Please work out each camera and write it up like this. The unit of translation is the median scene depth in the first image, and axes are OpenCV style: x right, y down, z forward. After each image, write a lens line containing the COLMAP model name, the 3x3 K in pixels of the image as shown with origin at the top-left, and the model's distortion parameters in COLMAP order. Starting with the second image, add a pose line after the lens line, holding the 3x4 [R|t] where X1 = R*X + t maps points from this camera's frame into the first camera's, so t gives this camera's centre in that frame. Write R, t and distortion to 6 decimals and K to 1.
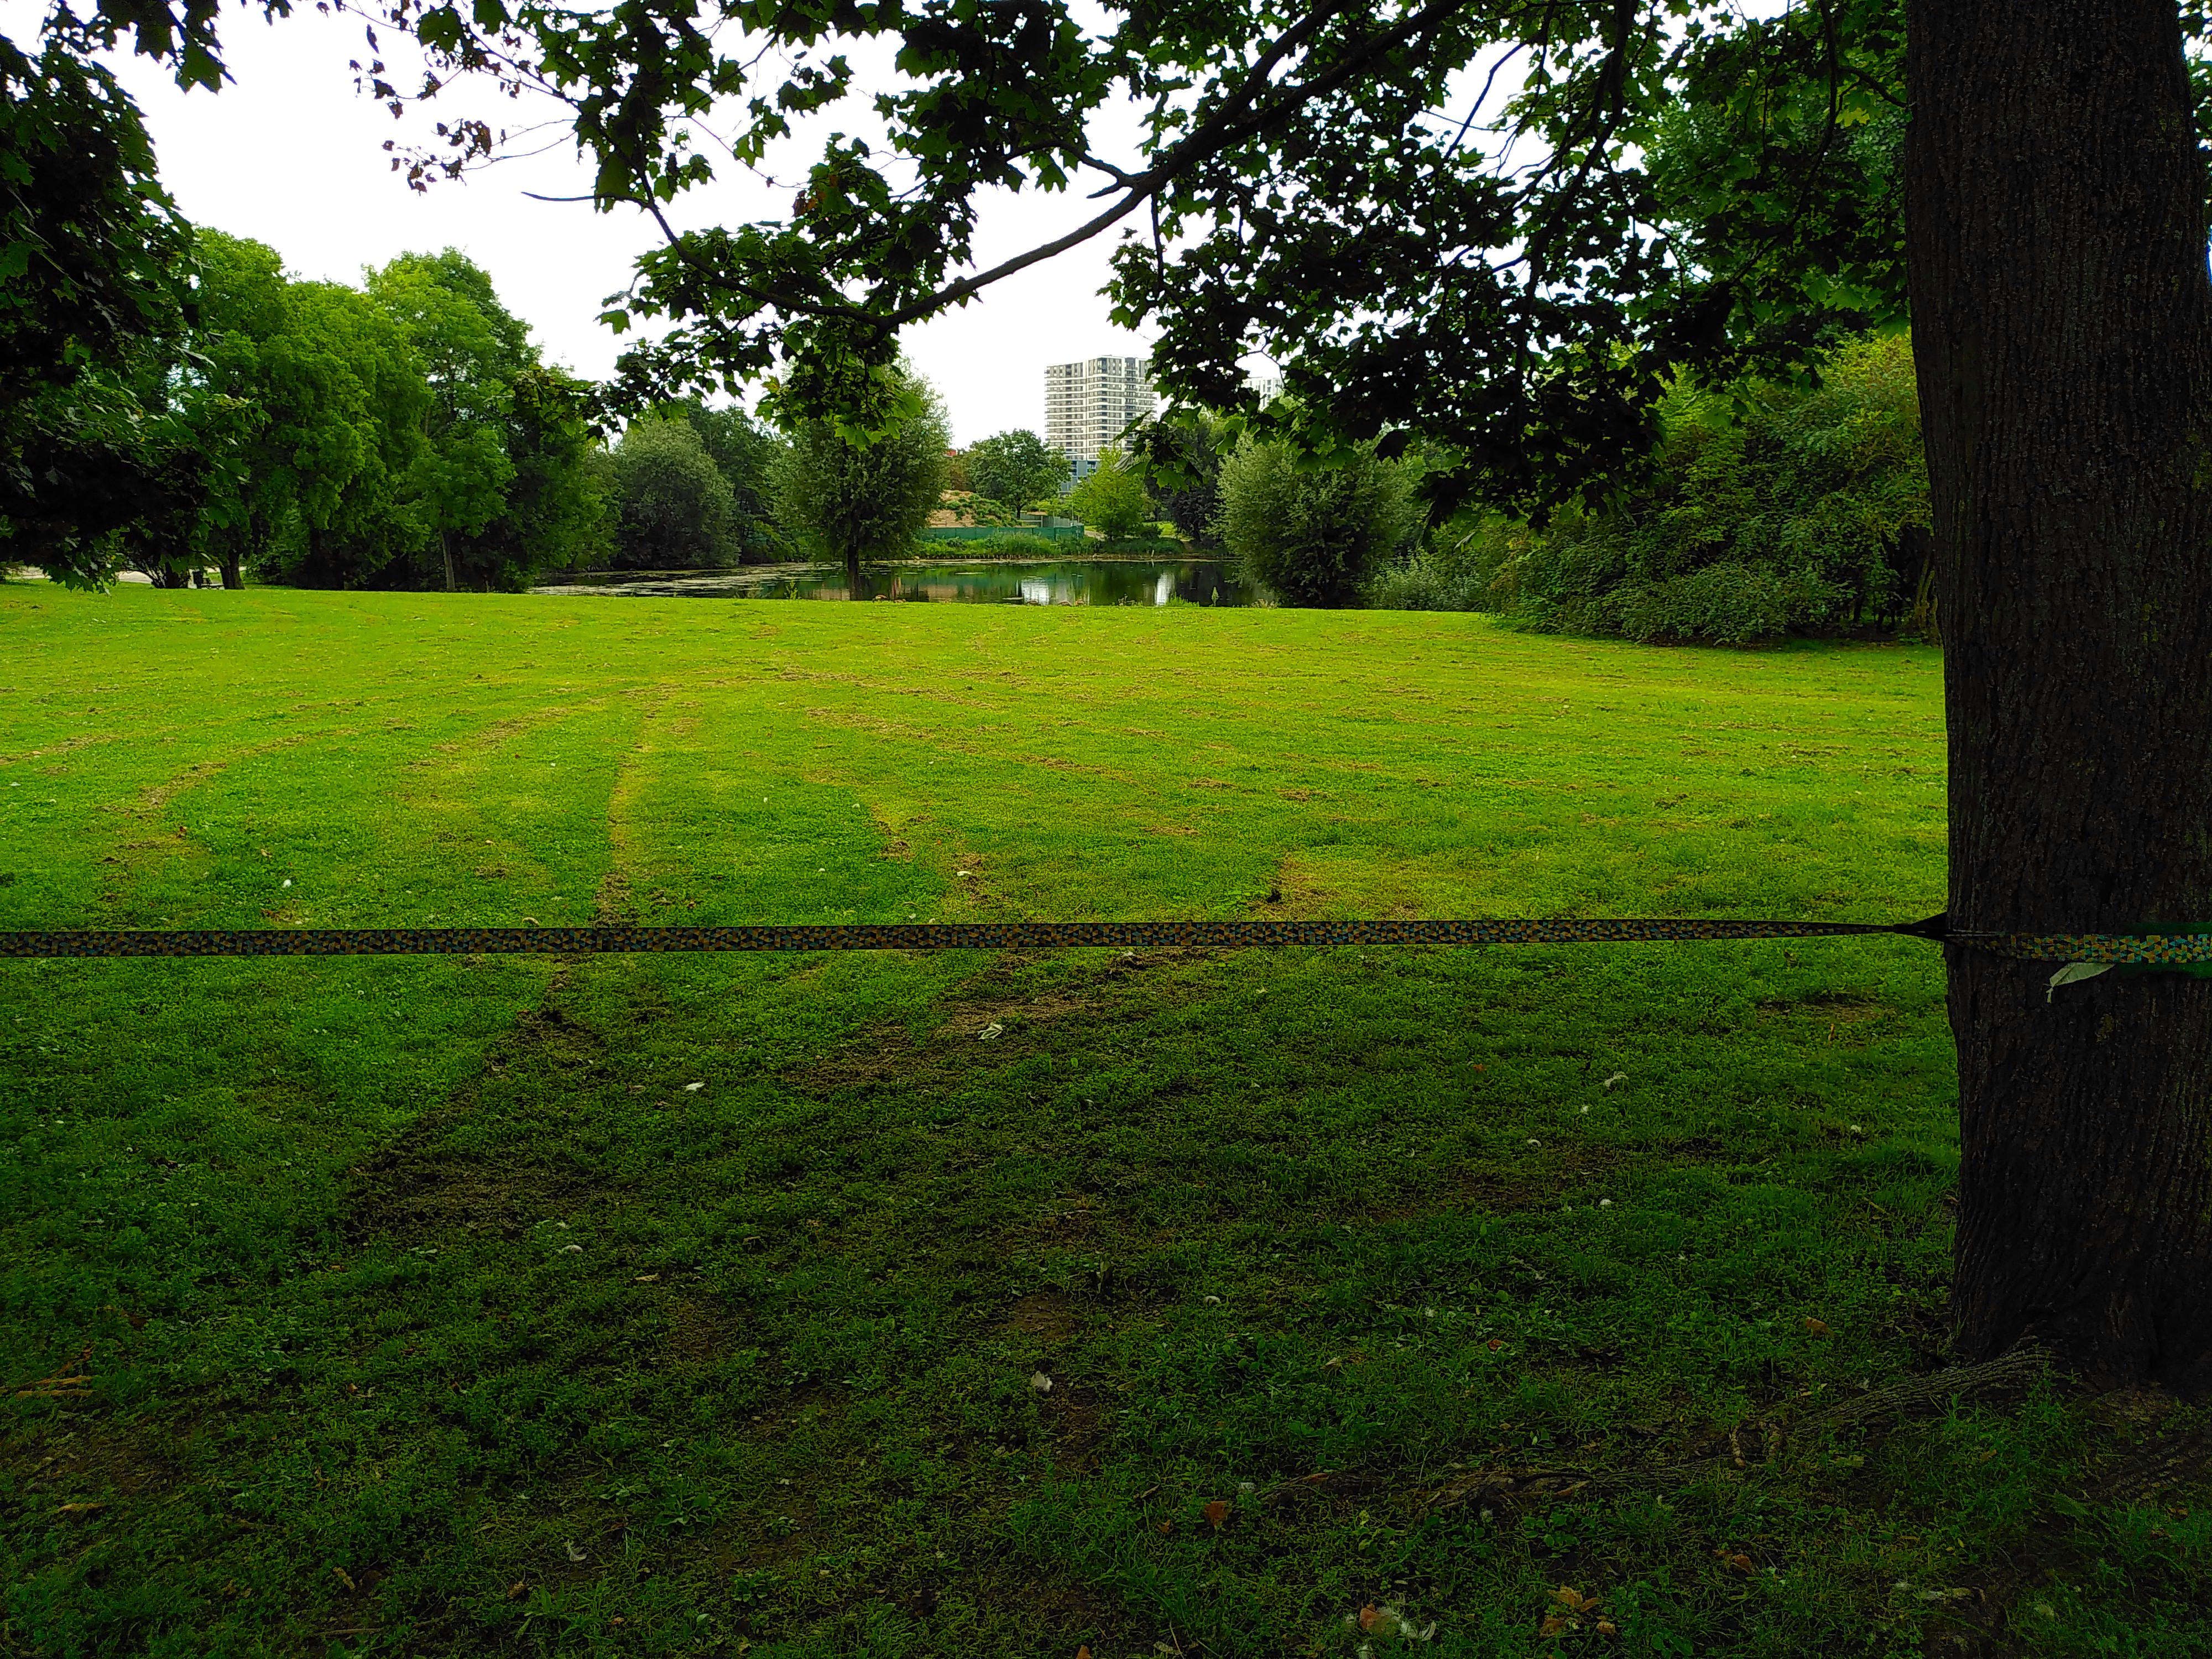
lens RADIAL K [[1641.1, 0, 1106.0], [0, 1641.1, 829.5], [0, 0, 1]] dist [0.080007, -0.098425]
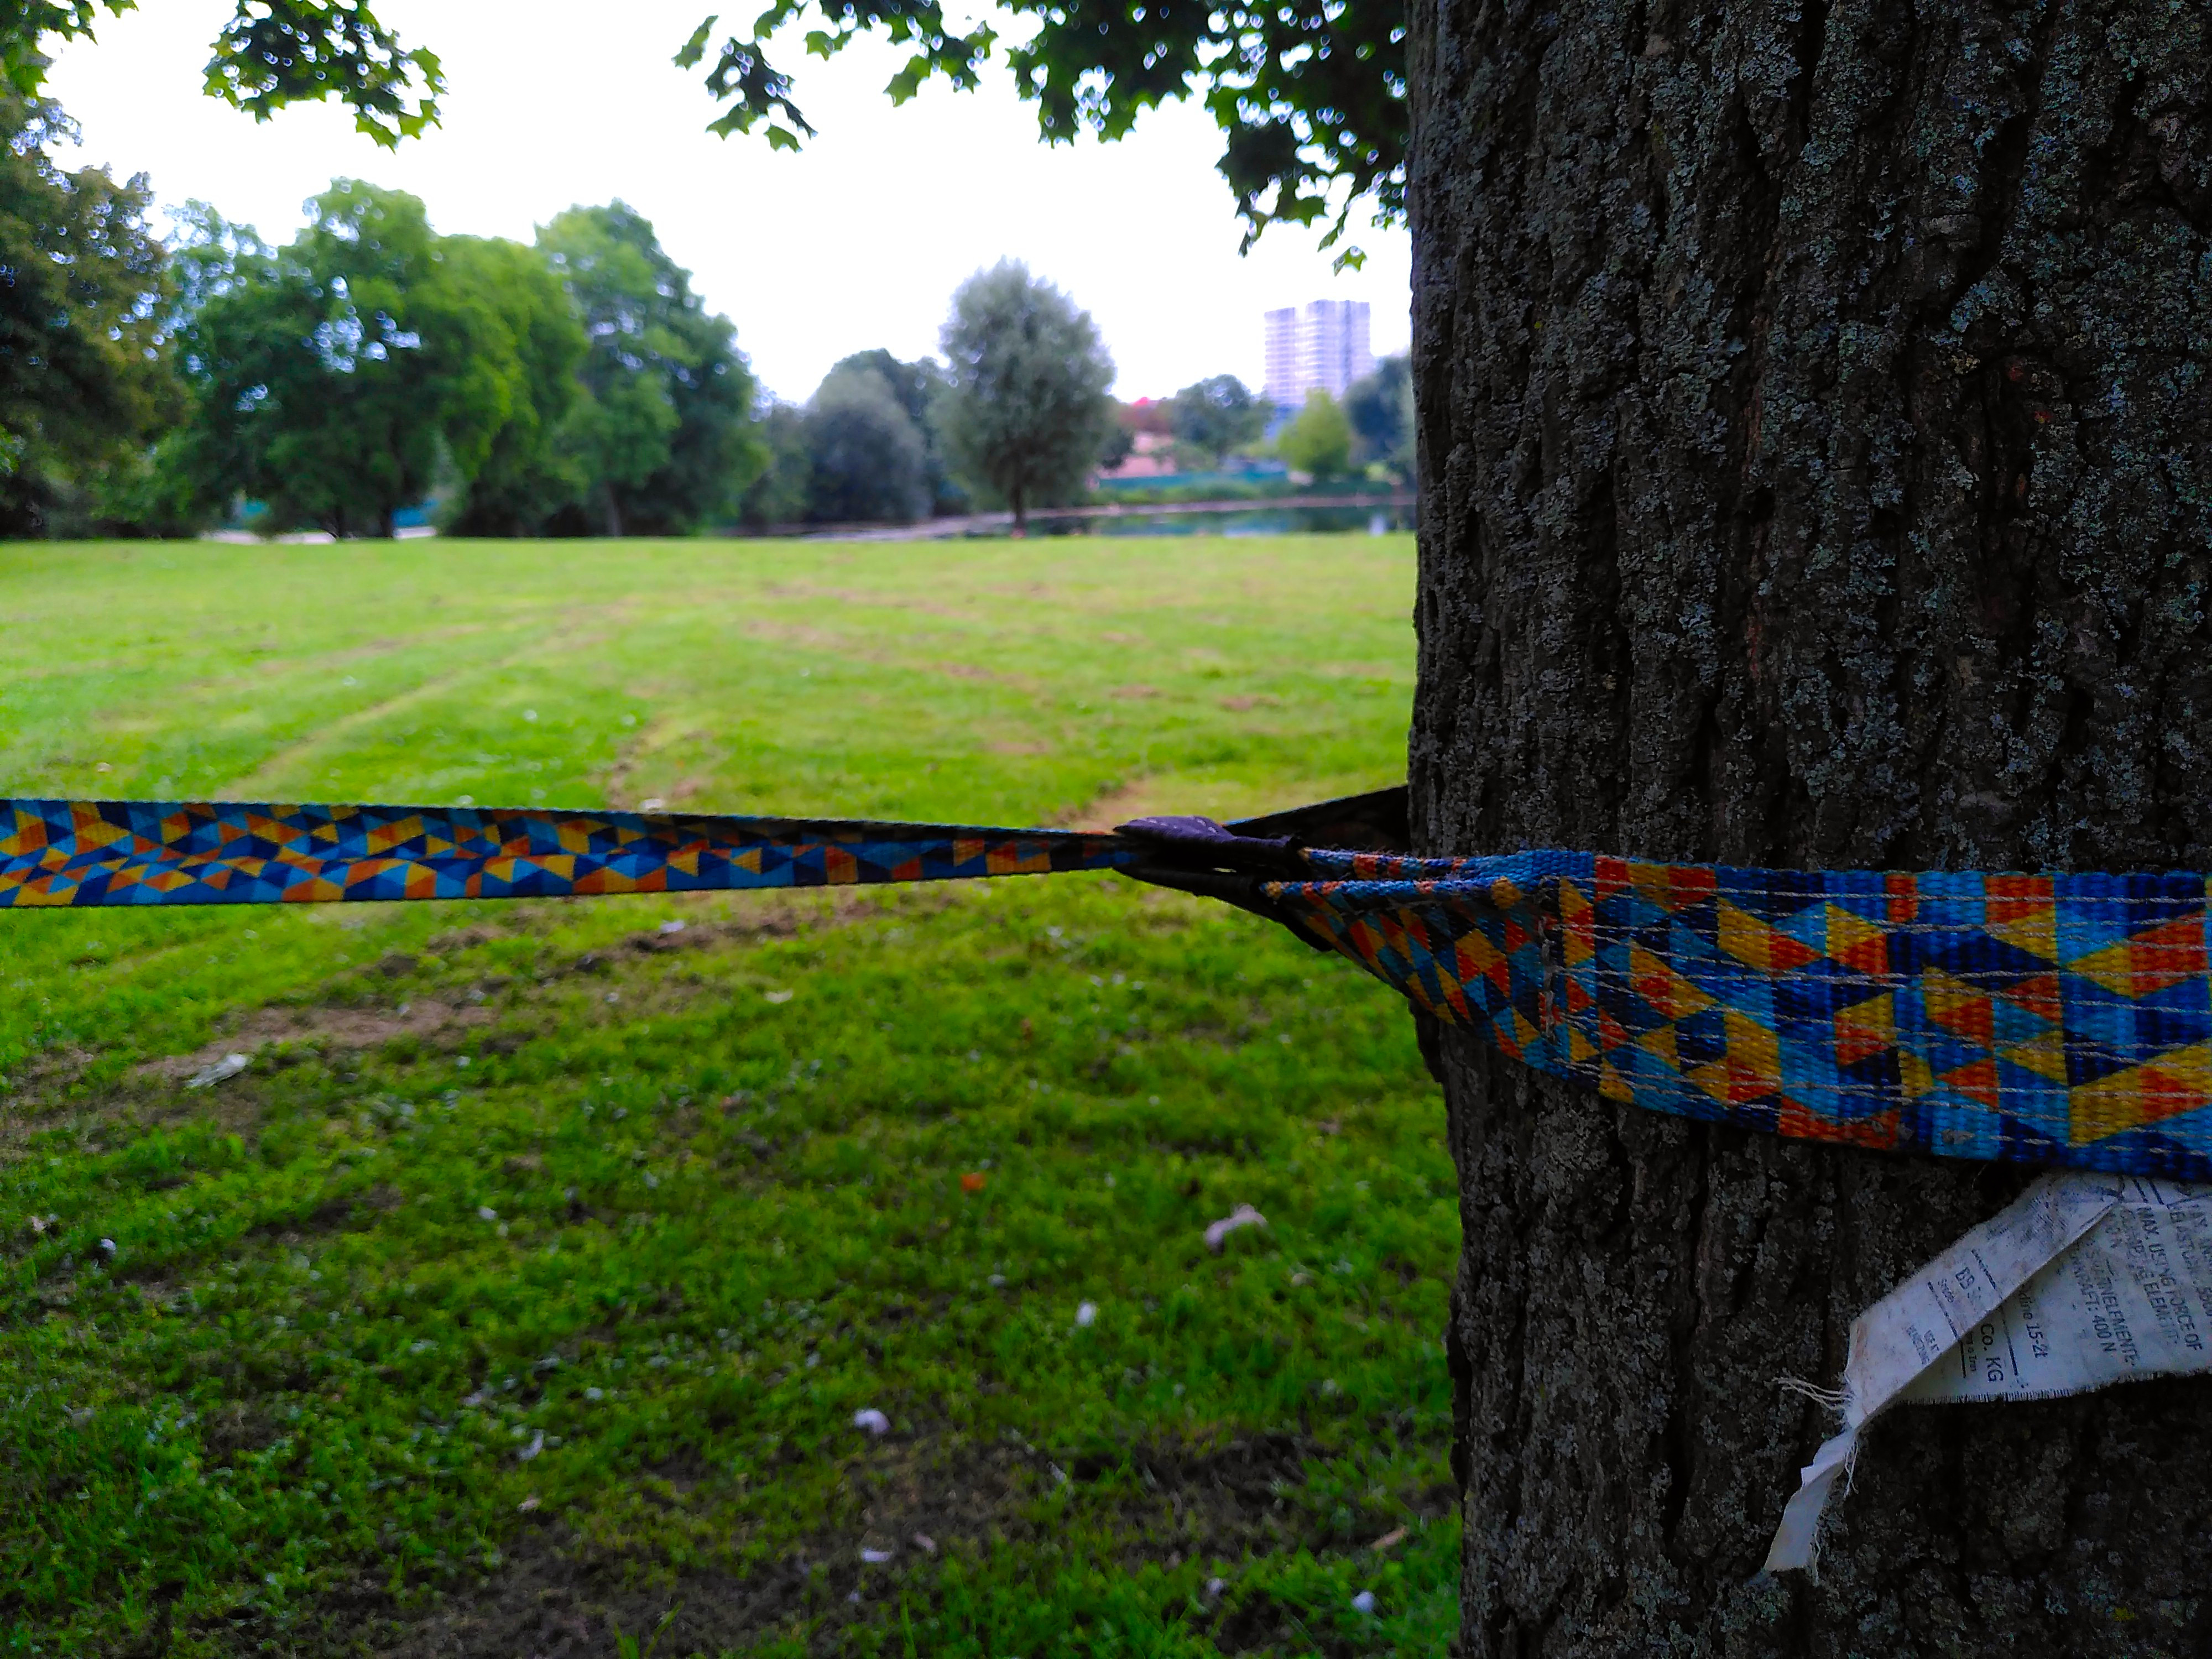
lens RADIAL K [[1641.1, 0, 1106.0], [0, 1641.1, 829.5], [0, 0, 1]] dist [0.080007, -0.098425]
pose [[0.991914, -0.005528, -0.126794, 0.118325], [0.009374, 0.999513, 0.029754, 0.012576], [0.126568, -0.030702, 0.991483, 0.198433]]
